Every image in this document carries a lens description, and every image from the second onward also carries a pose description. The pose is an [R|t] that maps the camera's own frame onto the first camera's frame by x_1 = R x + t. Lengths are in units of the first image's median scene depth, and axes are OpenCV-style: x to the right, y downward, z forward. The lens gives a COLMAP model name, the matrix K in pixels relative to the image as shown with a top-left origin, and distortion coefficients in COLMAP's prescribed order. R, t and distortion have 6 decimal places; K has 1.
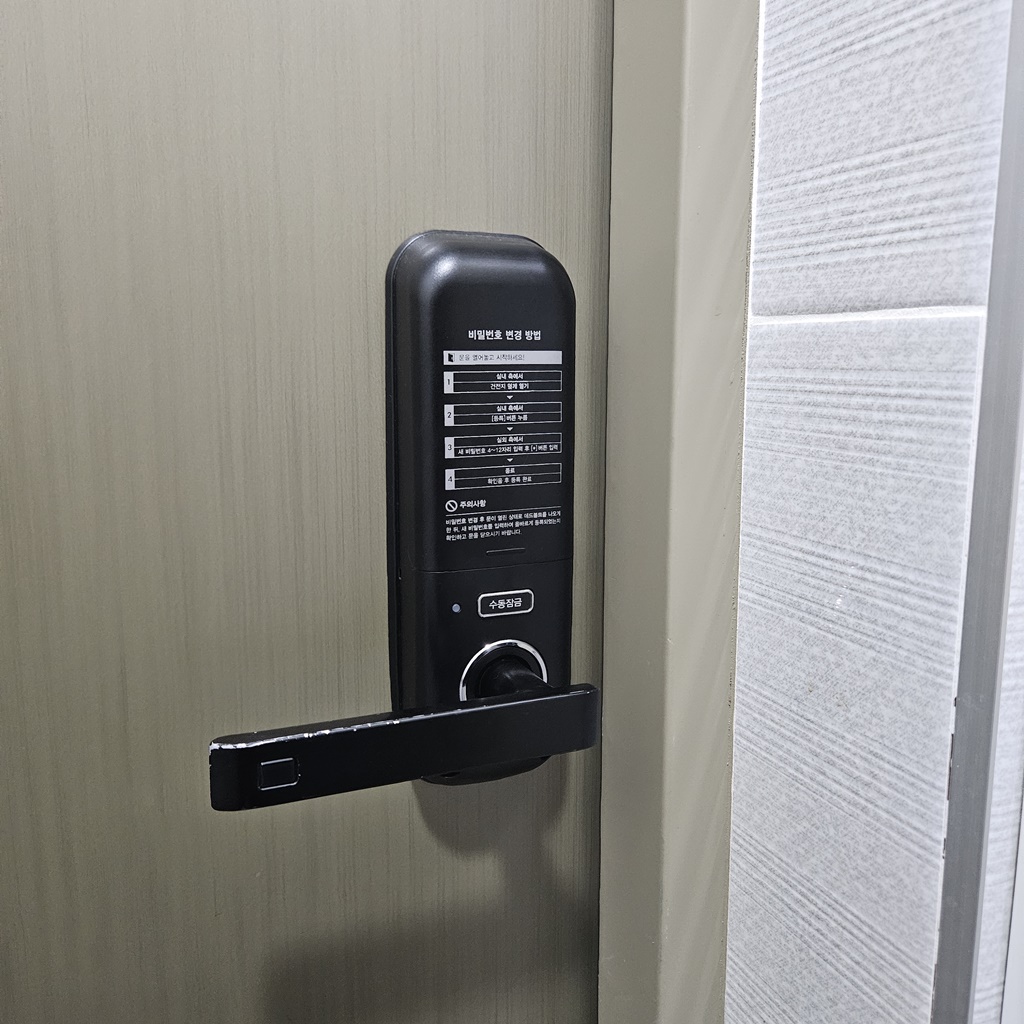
lens RADIAL K [[931.0, 0, 517.9], [0, 931.0, 507.9], [0, 0, 1]] dist [0.048363, -0.063573]
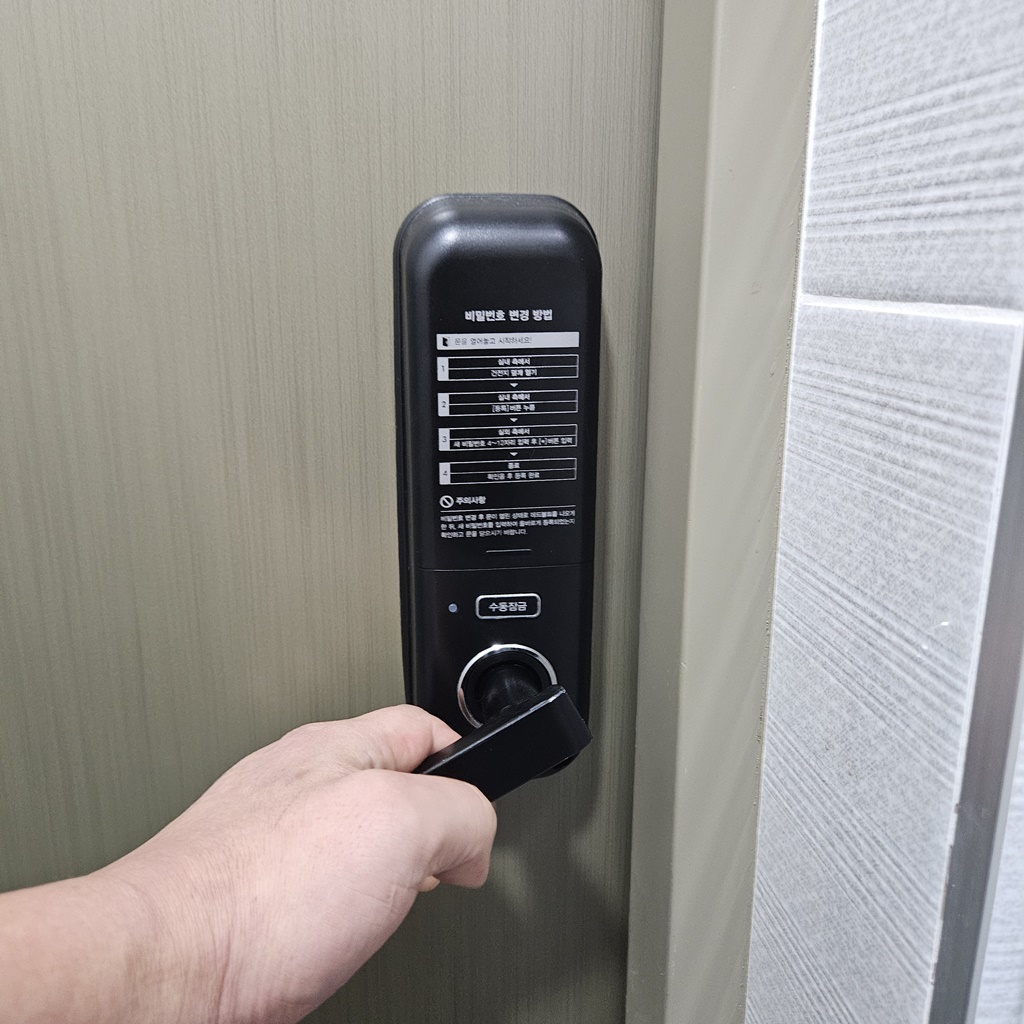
lens RADIAL K [[931.0, 0, 508.4], [0, 931.0, 518.7], [0, 0, 1]] dist [0.048363, -0.063573]
pose [[0.960713, 0.066843, -0.269375, 0.256611], [-0.038241, 0.993188, 0.110067, -0.096287], [0.274897, -0.095442, 0.956725, 0.131851]]
